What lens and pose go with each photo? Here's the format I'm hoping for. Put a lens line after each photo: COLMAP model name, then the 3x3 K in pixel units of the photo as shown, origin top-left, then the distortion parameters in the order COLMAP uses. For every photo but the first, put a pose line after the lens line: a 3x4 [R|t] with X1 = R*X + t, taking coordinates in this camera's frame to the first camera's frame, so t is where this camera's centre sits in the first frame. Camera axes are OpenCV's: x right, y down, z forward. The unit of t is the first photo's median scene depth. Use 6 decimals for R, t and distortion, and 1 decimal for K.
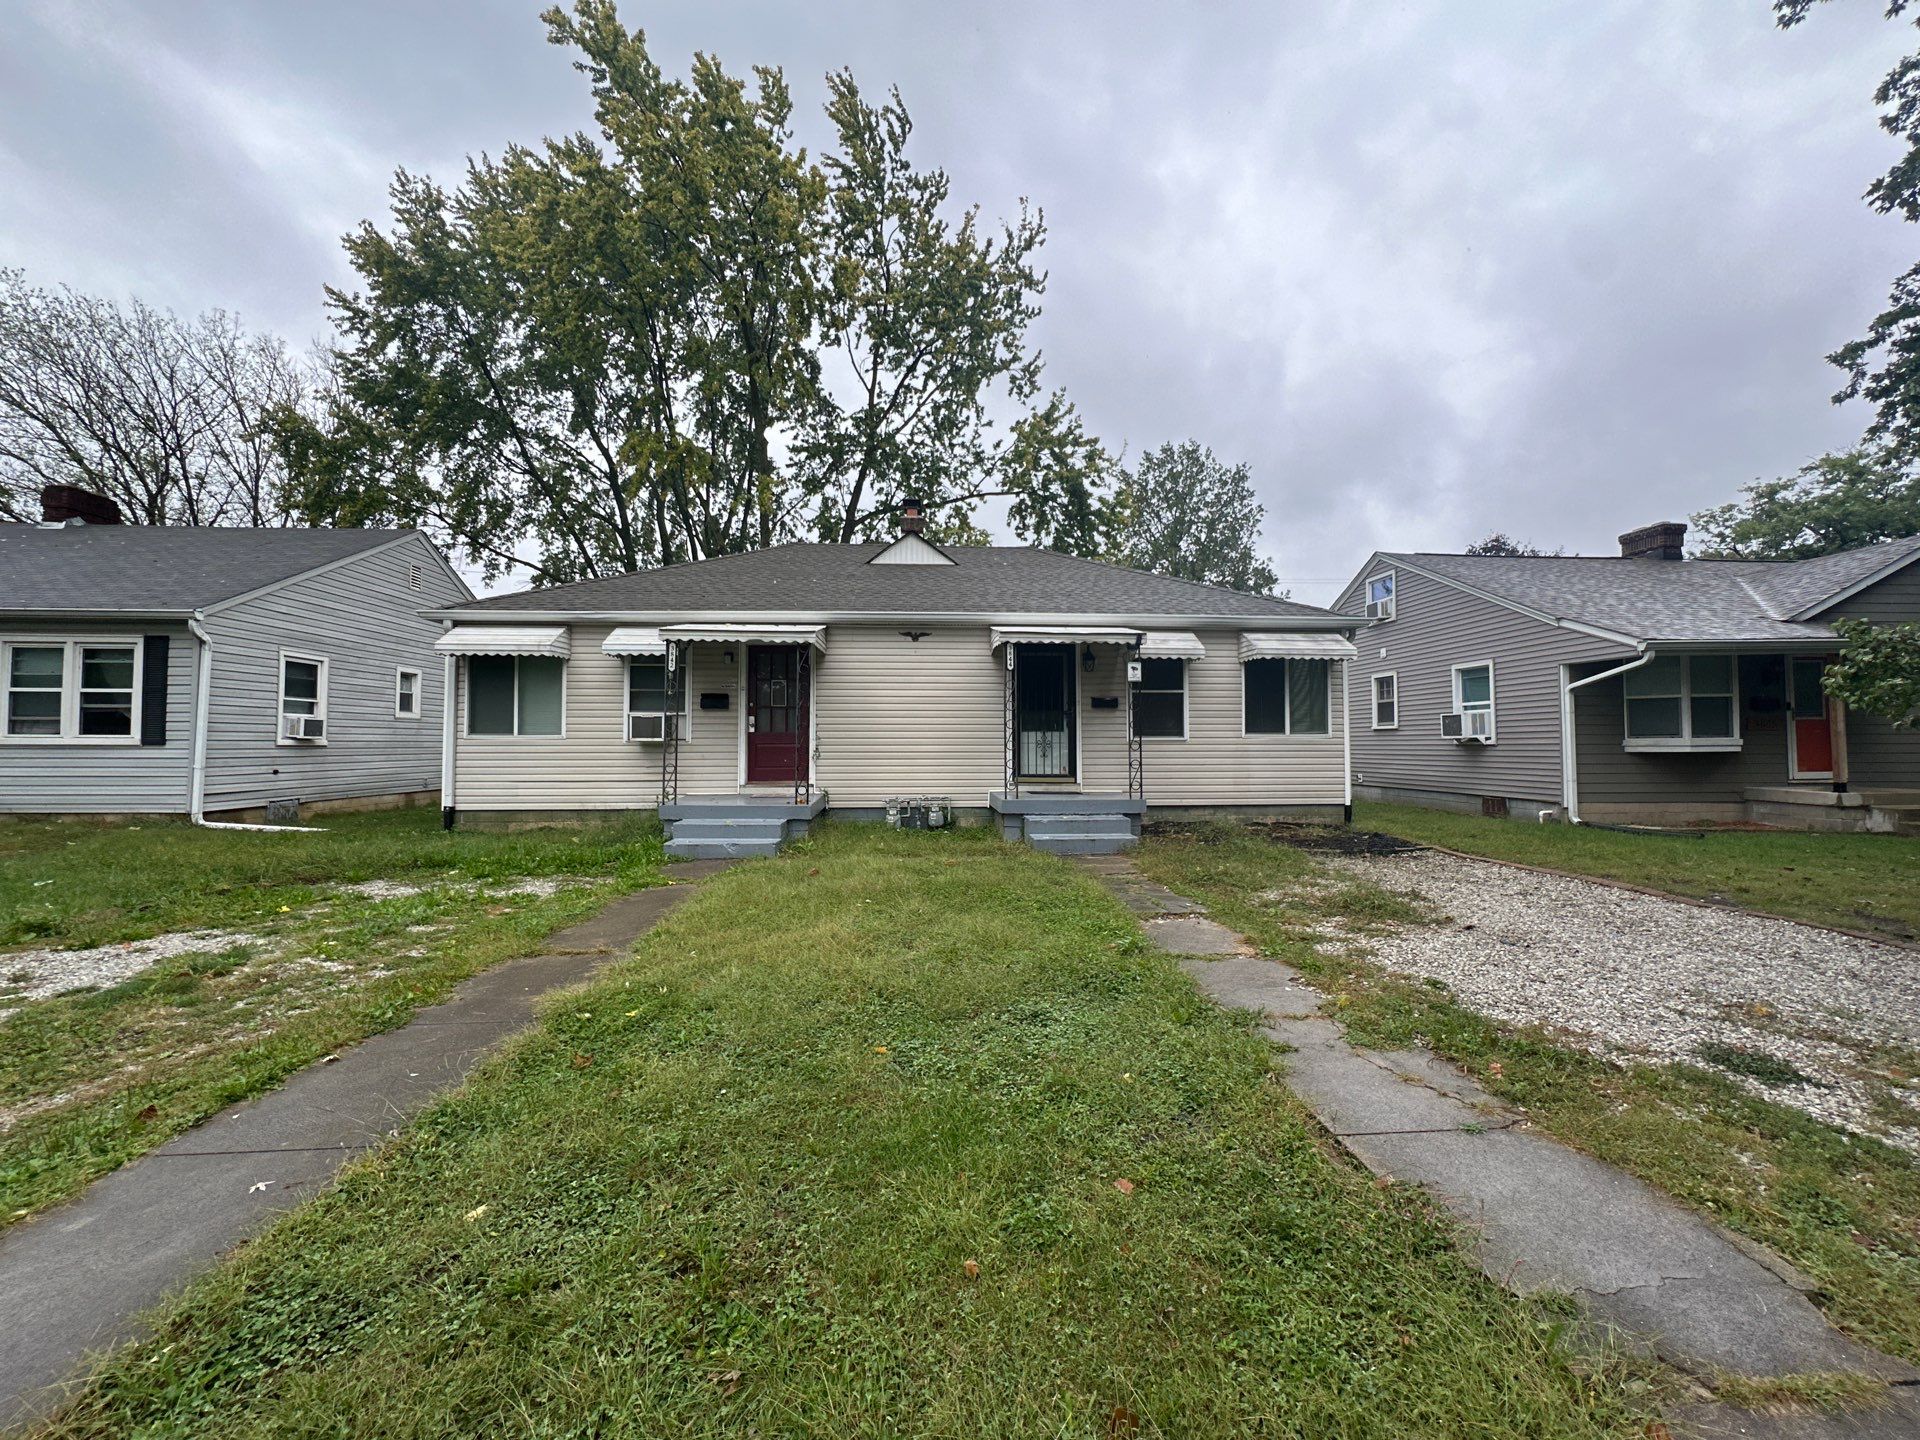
lens RADIAL K [[764.8, 0, 961.7], [0, 764.8, 724.9], [0, 0, 1]] dist [-0.008988, 0.000074]
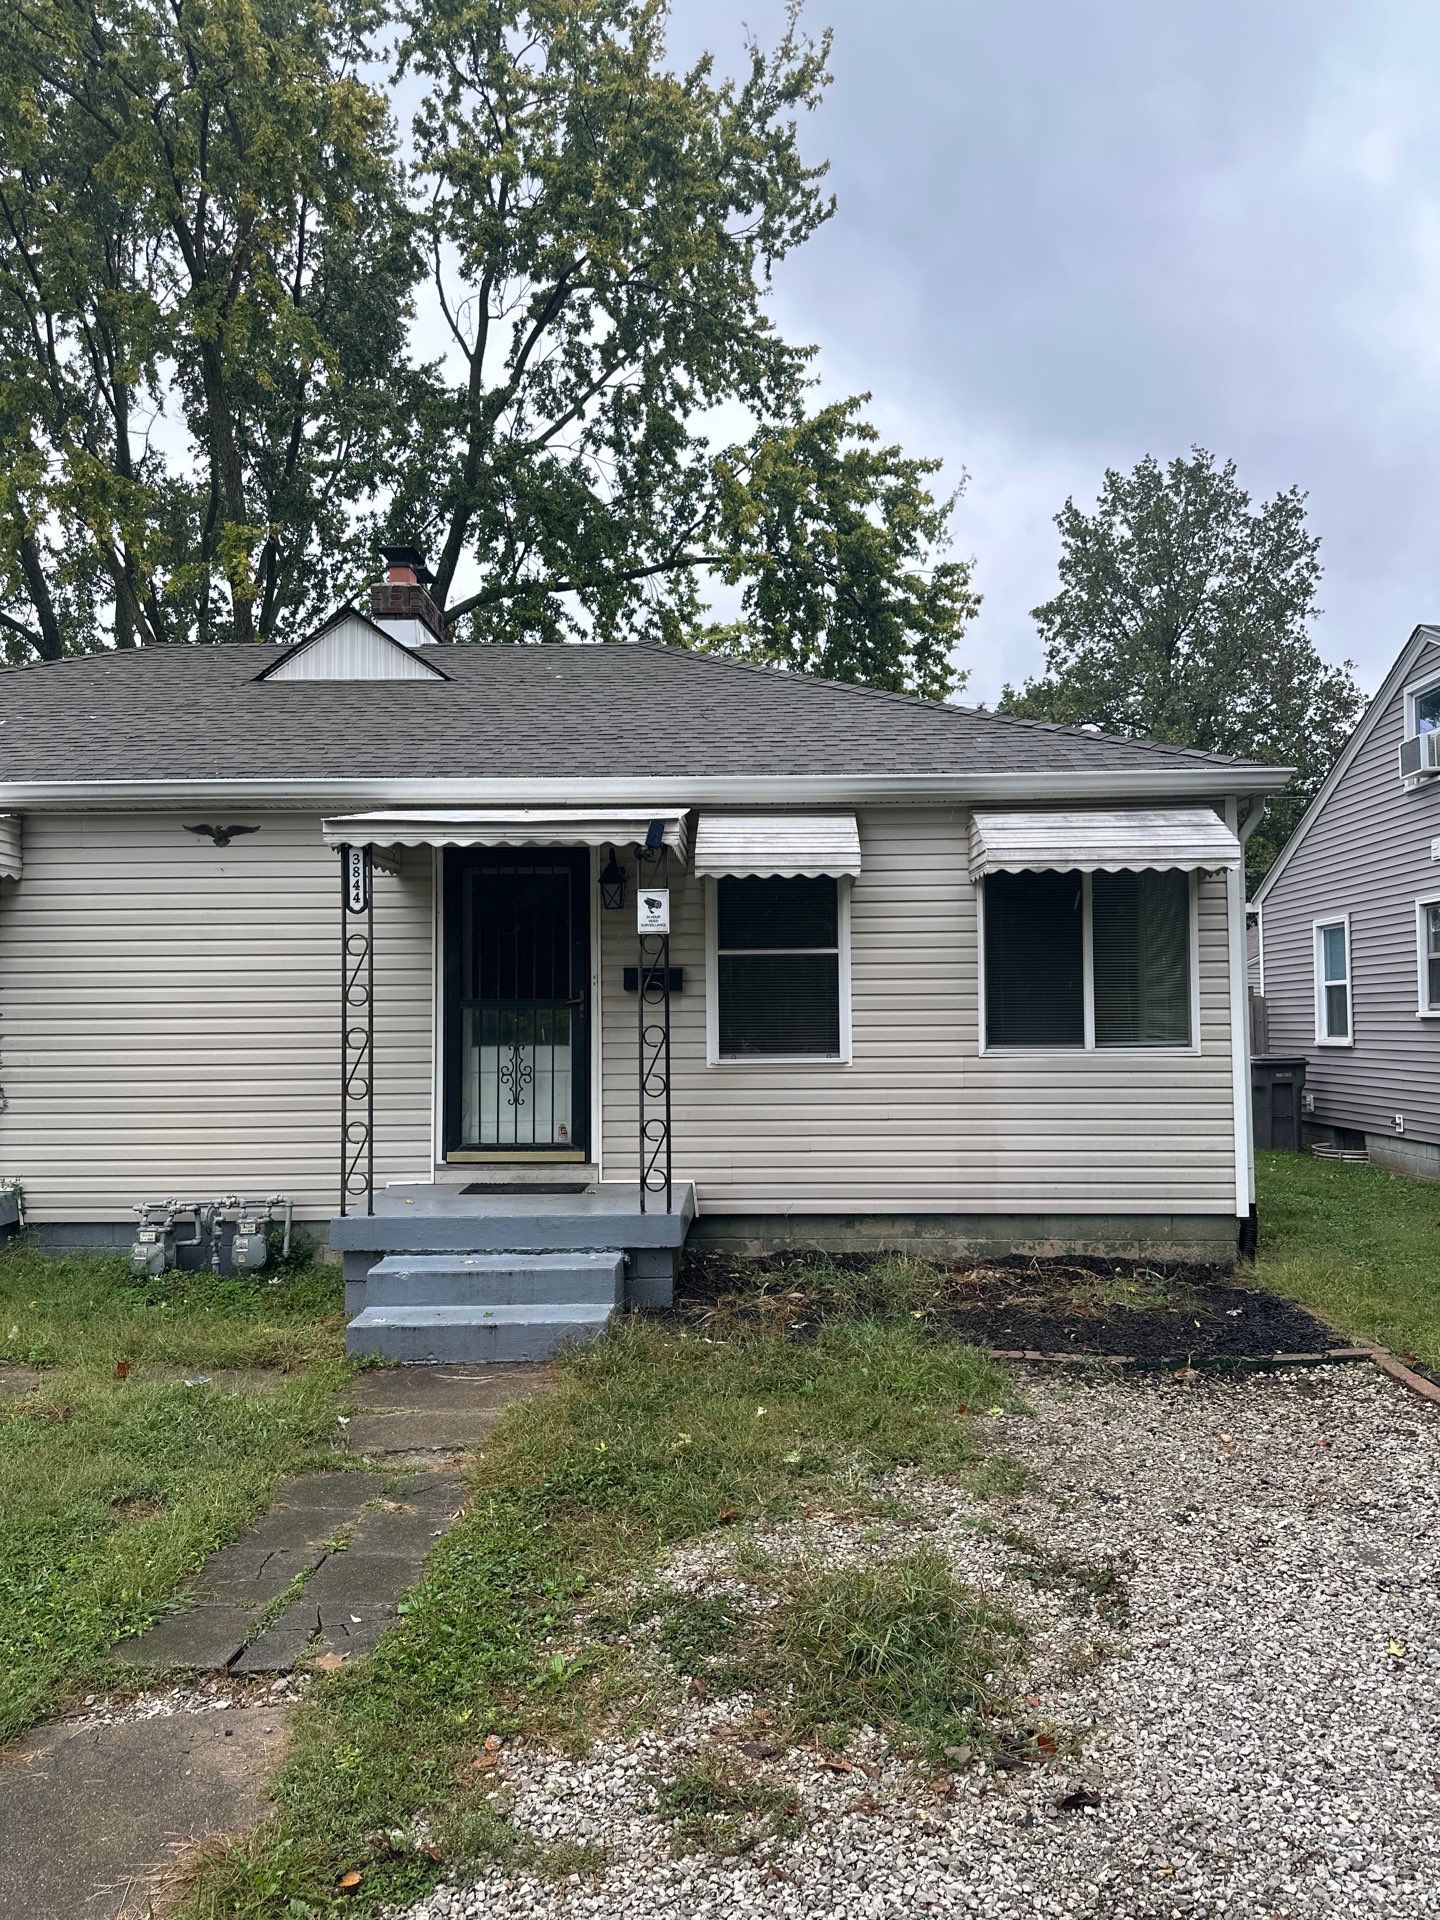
lens RADIAL K [[1361.7, 0, 720.5], [0, 1361.7, 949.4], [0, 0, 1]] dist [0.048780, -0.002101]
pose [[0.996939, -0.011240, -0.077369, 0.285835], [0.009211, 0.999606, -0.026529, -0.024881], [0.077636, 0.025735, 0.996650, 0.224284]]
